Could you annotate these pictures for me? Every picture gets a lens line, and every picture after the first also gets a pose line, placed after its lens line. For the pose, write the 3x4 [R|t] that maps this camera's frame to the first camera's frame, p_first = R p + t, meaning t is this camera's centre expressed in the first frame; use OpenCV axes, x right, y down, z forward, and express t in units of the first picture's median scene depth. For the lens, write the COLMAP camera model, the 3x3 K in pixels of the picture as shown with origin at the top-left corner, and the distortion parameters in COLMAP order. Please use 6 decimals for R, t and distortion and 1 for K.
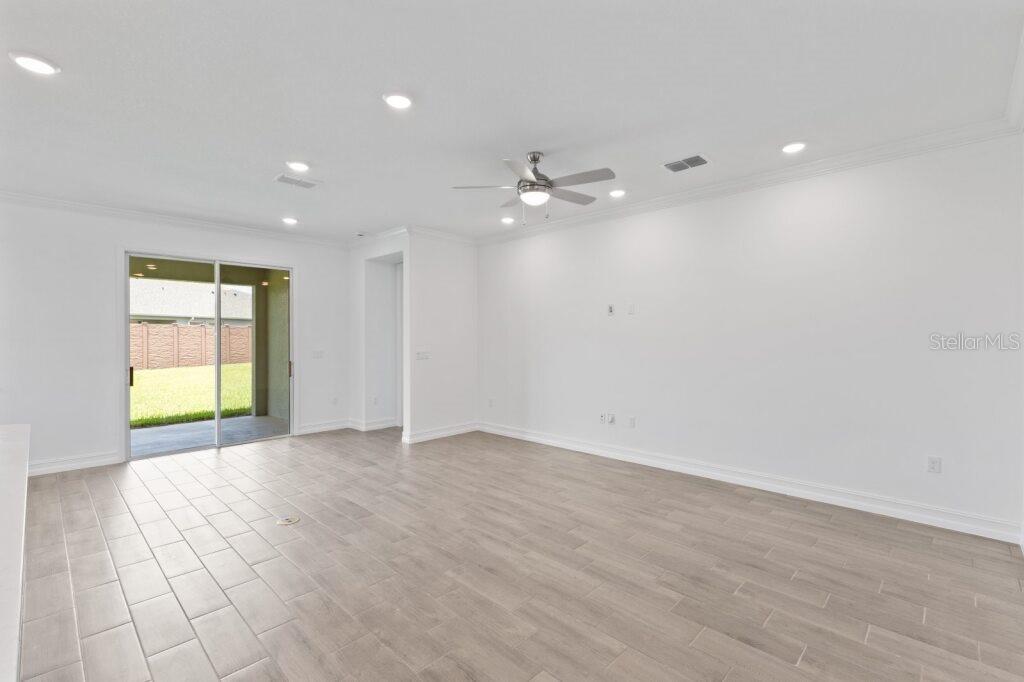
lens RADIAL K [[461.5, 0, 513.6], [0, 461.5, 338.6], [0, 0, 1]] dist [0.020599, 0.000397]
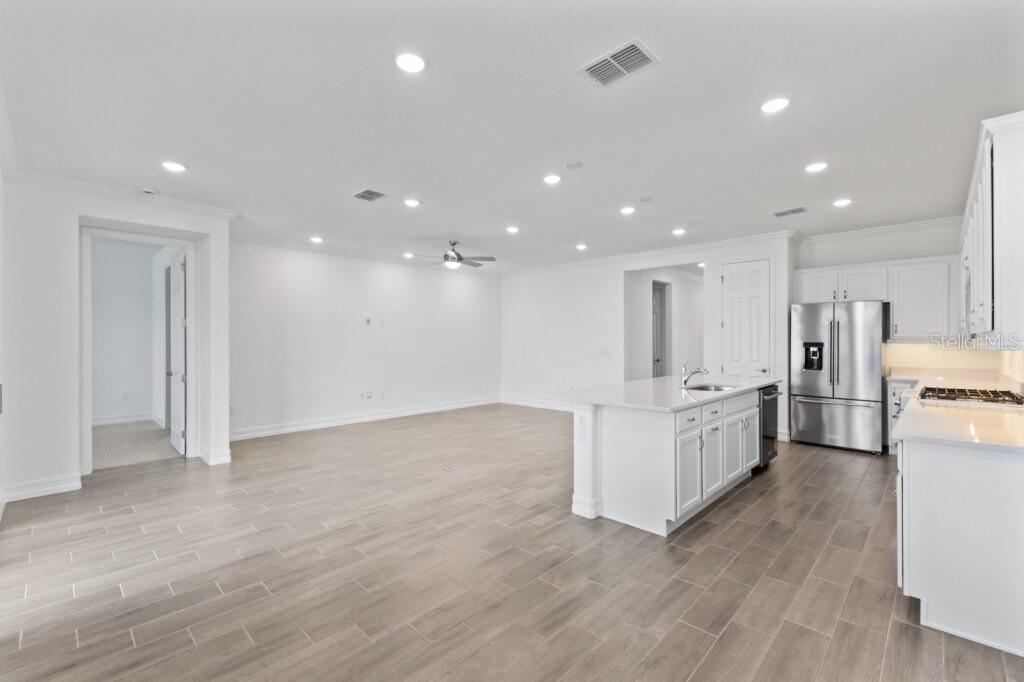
lens RADIAL K [[439.0, 0, 508.9], [0, 439.0, 339.4], [0, 0, 1]] dist [0.003662, -0.000864]
pose [[-0.000250, 0.004987, 0.999988, -1.177762], [0.000302, 0.999988, -0.004987, 0.004748], [-1.000000, 0.000300, -0.000252, 0.536389]]
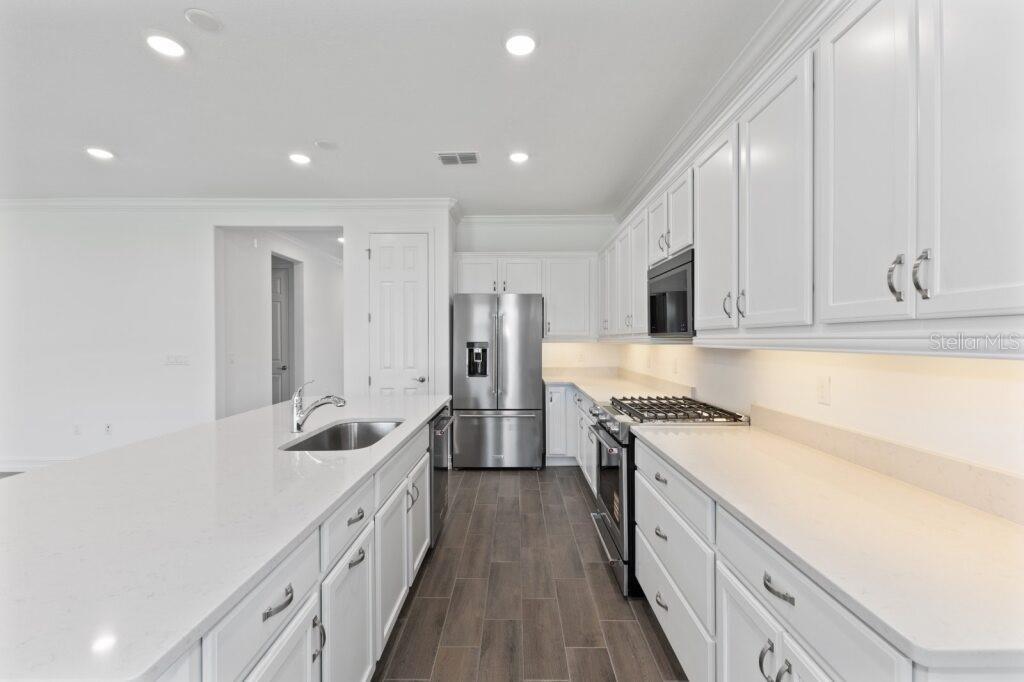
lens RADIAL K [[439.0, 0, 515.1], [0, 439.0, 341.3], [0, 0, 1]] dist [0.003662, -0.000864]
pose [[-0.701345, 0.002427, 0.712817, -0.774965], [0.004840, 0.999987, 0.001357, 0.004290], [-0.712805, 0.004402, -0.701348, 0.344980]]
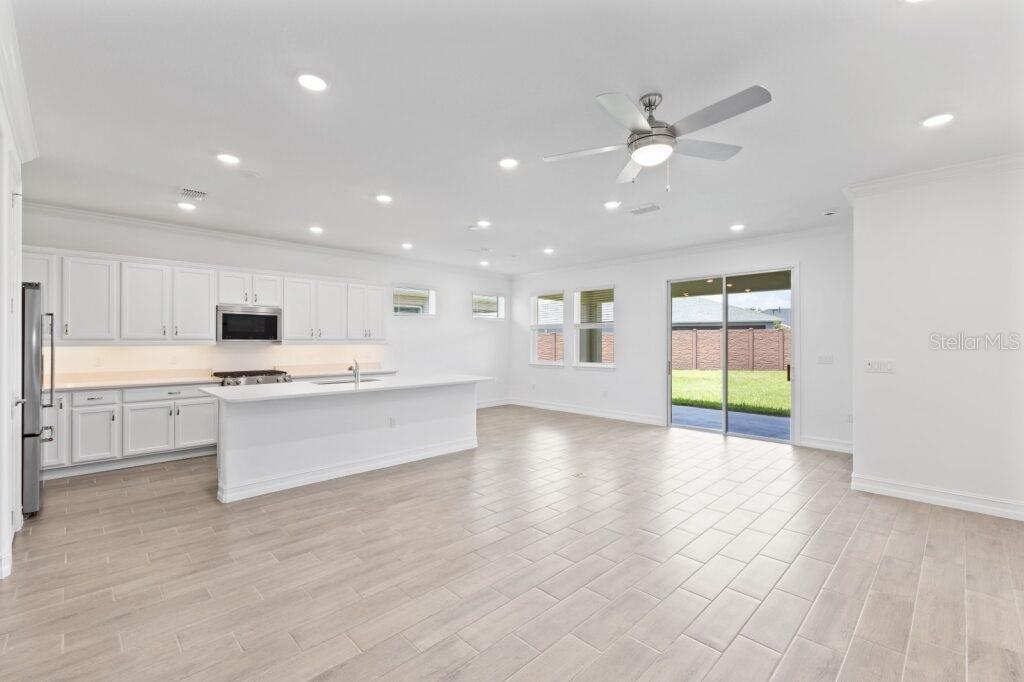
lens RADIAL K [[439.0, 0, 510.8], [0, 439.0, 344.3], [0, 0, 1]] dist [0.003662, -0.000864]
pose [[-0.035106, 0.010161, -0.999332, 0.540115], [-0.001002, 0.999947, 0.010202, -0.003785], [0.999383, 0.001359, -0.035094, 0.562539]]
